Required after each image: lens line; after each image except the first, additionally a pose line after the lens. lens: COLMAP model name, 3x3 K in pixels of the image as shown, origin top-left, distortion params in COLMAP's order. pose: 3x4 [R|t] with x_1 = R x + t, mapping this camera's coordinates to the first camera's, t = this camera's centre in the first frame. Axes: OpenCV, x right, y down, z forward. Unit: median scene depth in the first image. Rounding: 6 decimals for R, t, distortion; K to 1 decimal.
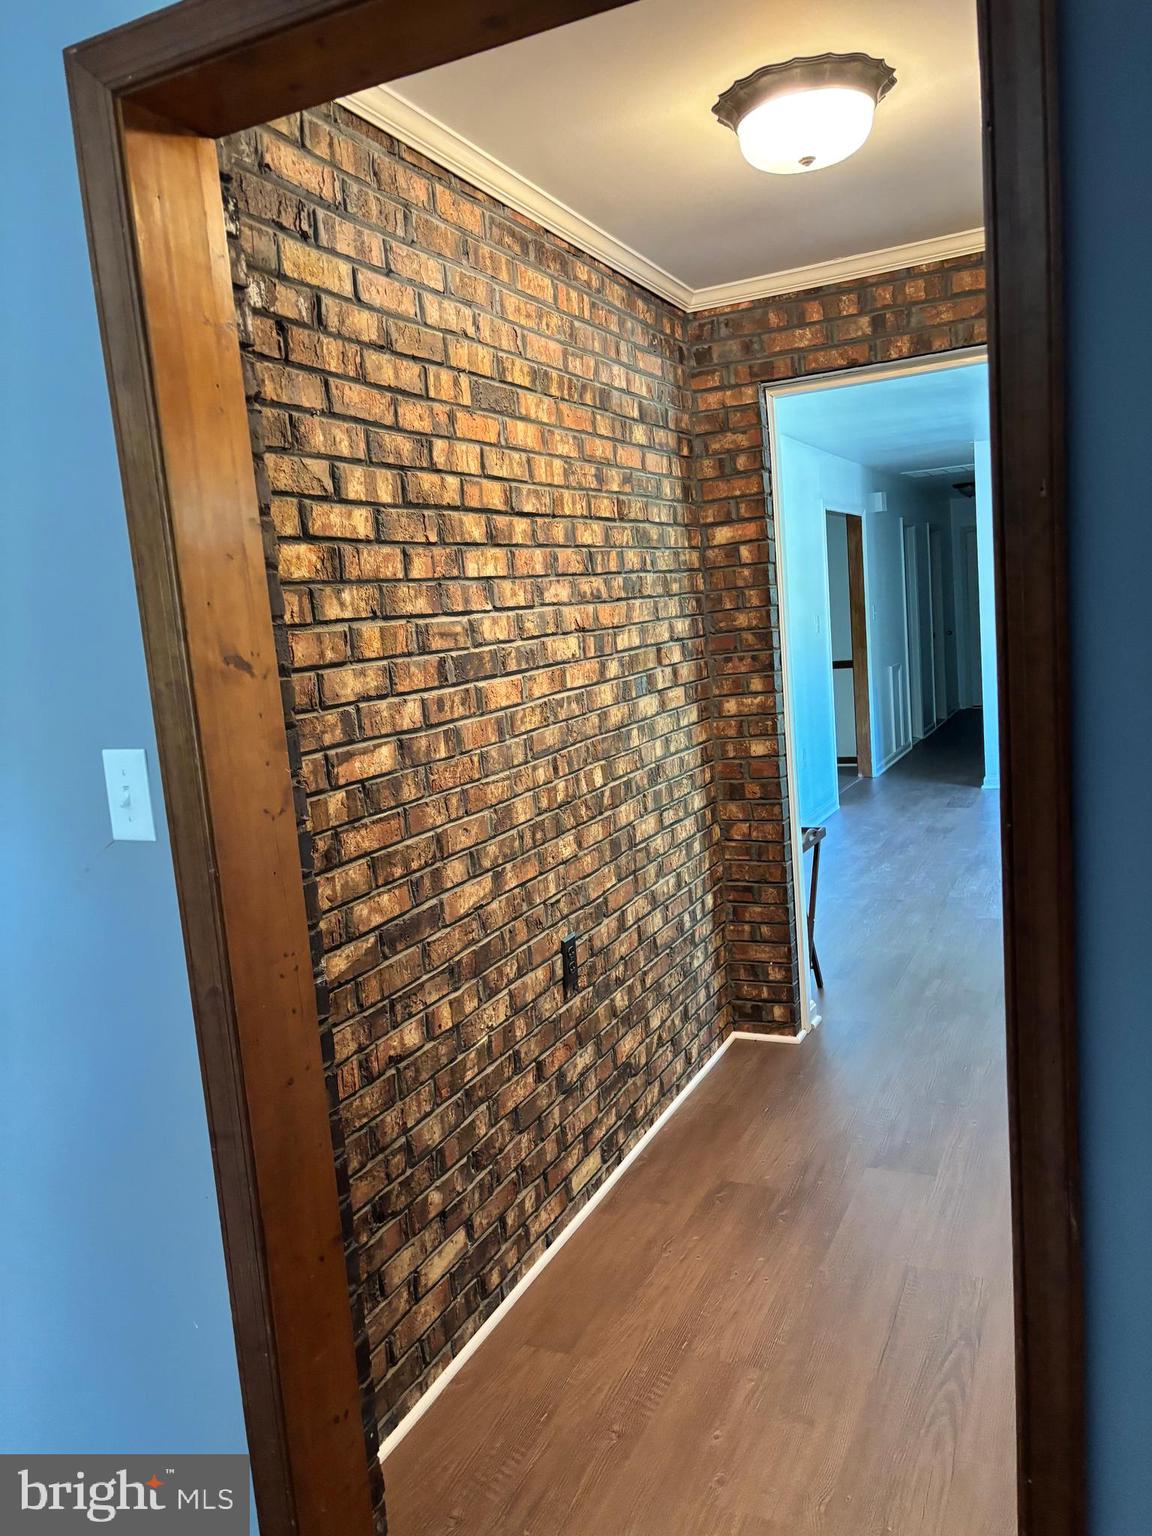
lens RADIAL K [[1145.9, 0, 575.4], [0, 1145.9, 772.3], [0, 0, 1]] dist [0.044161, -0.062018]
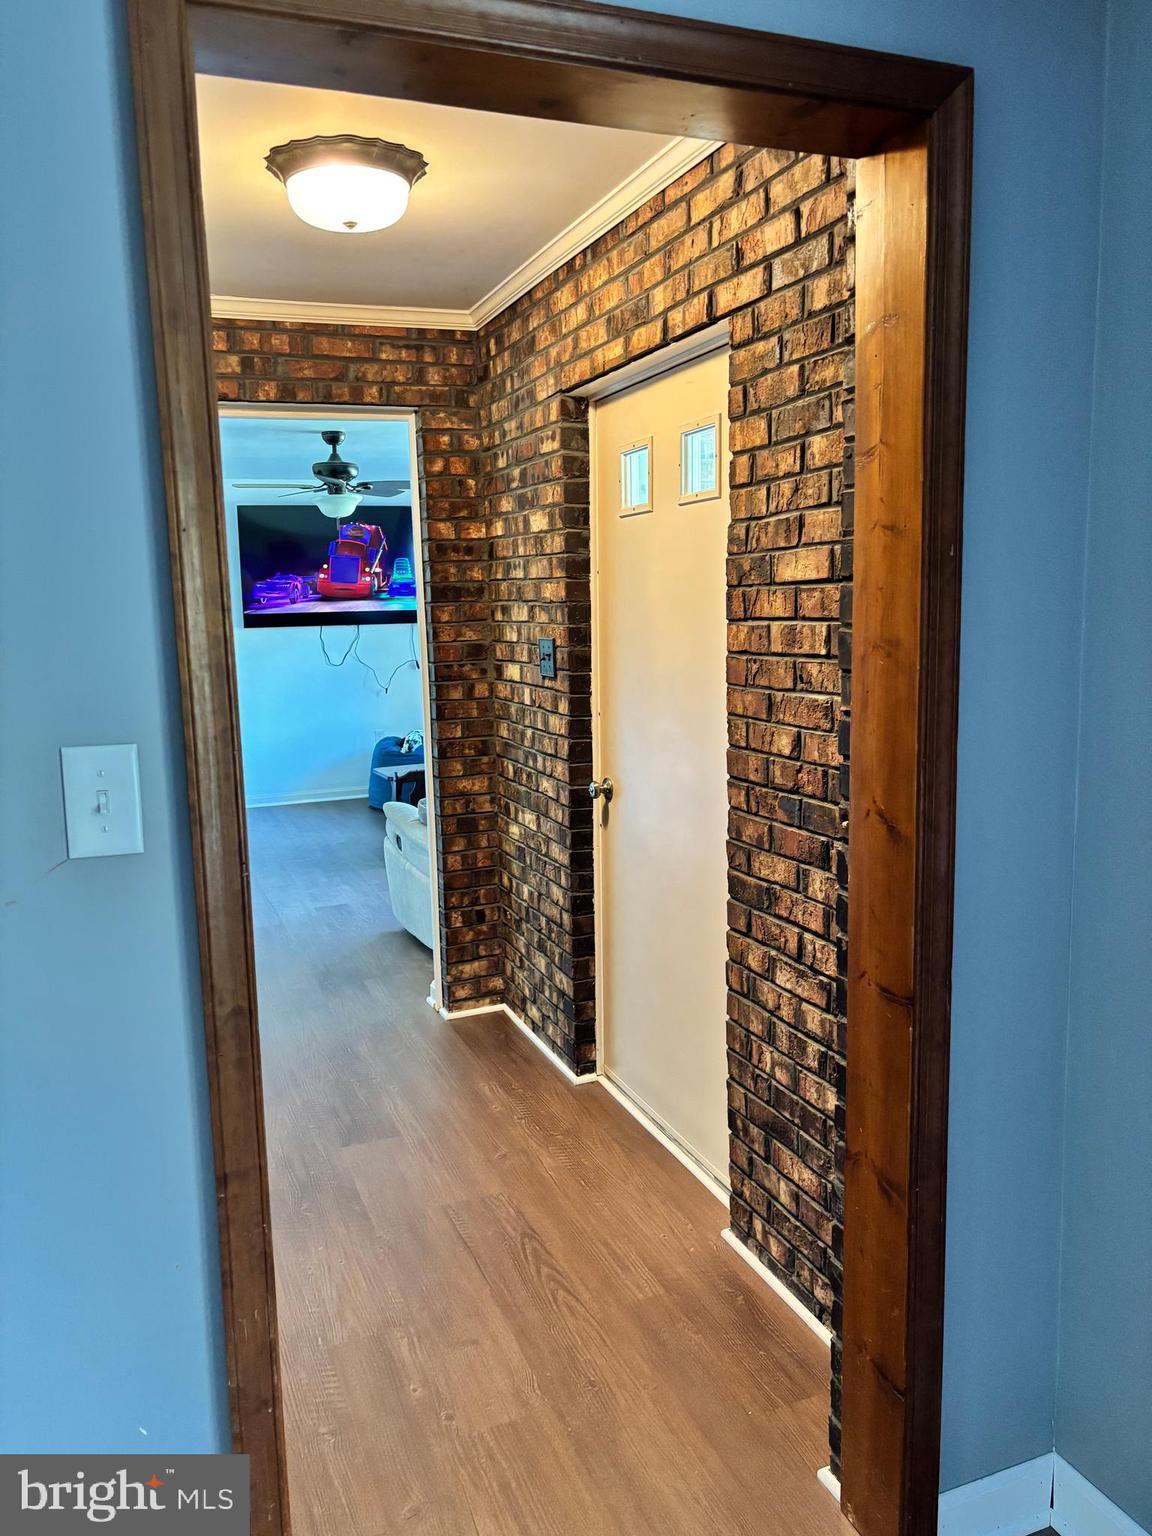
lens RADIAL K [[1144.7, 0, 557.4], [0, 1144.7, 764.3], [0, 0, 1]] dist [0.112730, -0.209514]
pose [[0.684332, -0.042462, 0.727933, -0.333256], [0.074142, 0.997181, -0.011534, 0.012042], [-0.725391, 0.061864, 0.685551, 0.079501]]
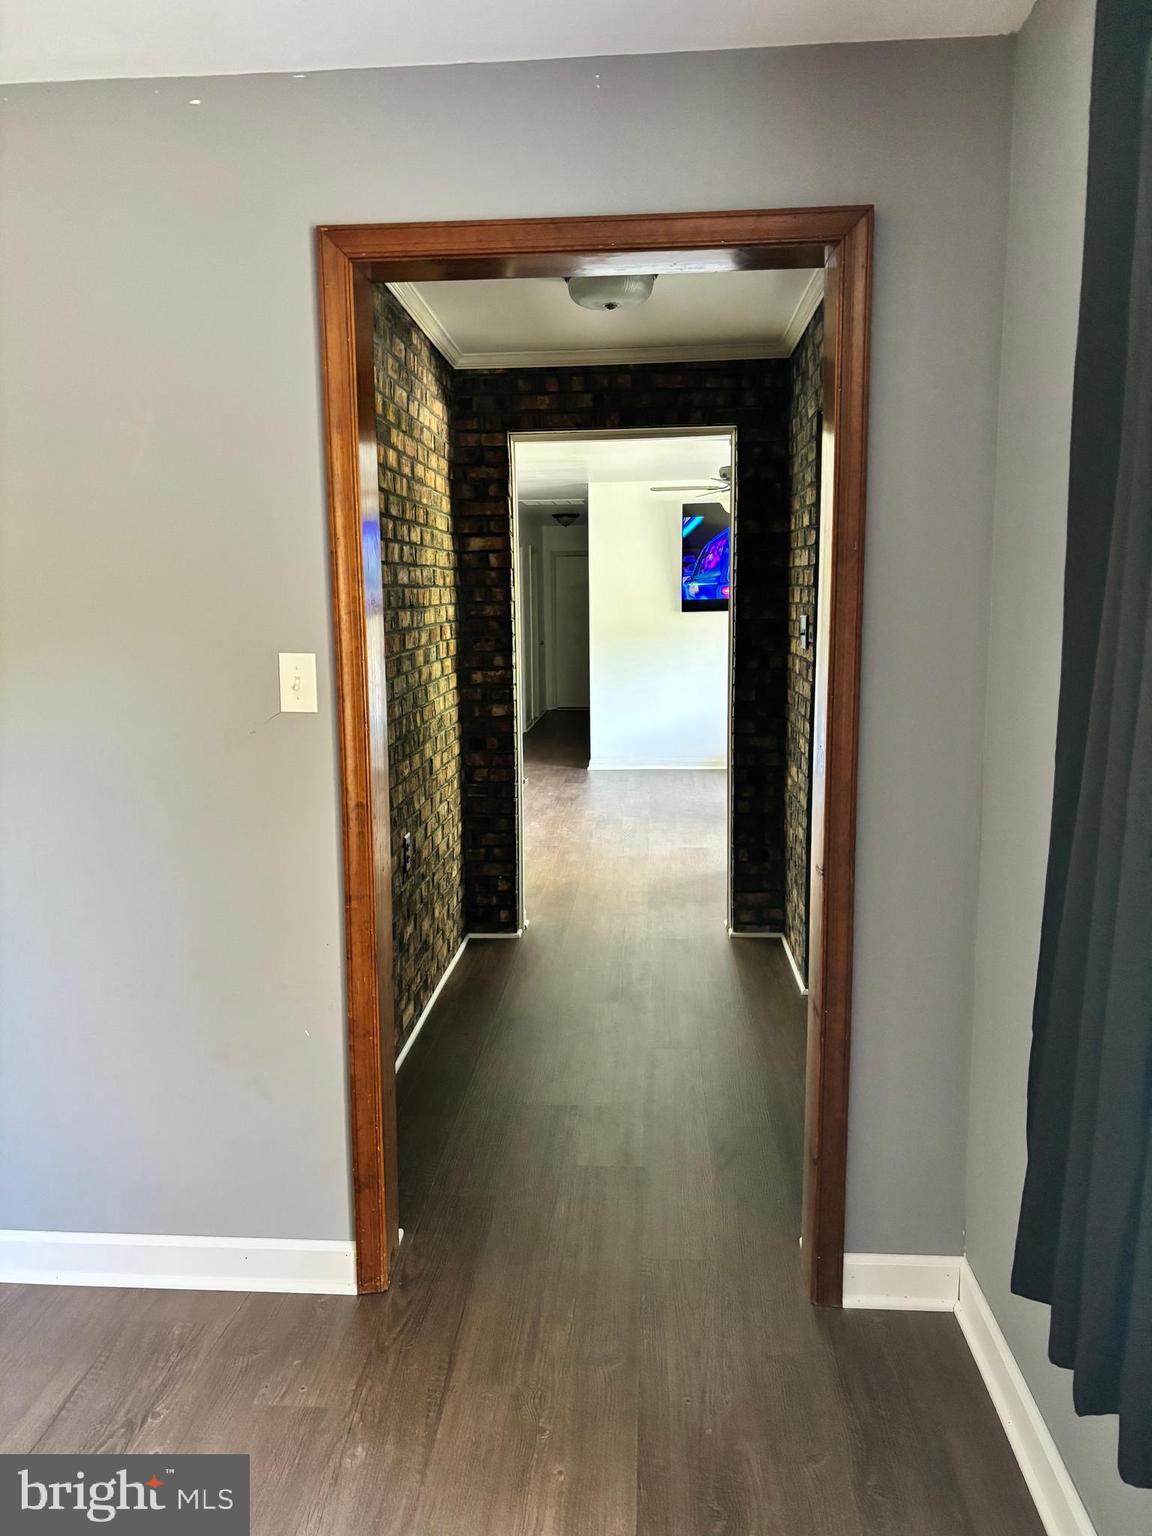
lens RADIAL K [[1138.2, 0, 567.5], [0, 1138.2, 785.9], [0, 0, 1]] dist [0.065201, -0.252806]
pose [[0.928657, 0.010261, 0.370798, -0.268297], [-0.012452, 0.999916, 0.003515, 0.064734], [-0.370731, -0.007882, 0.928707, -0.252382]]
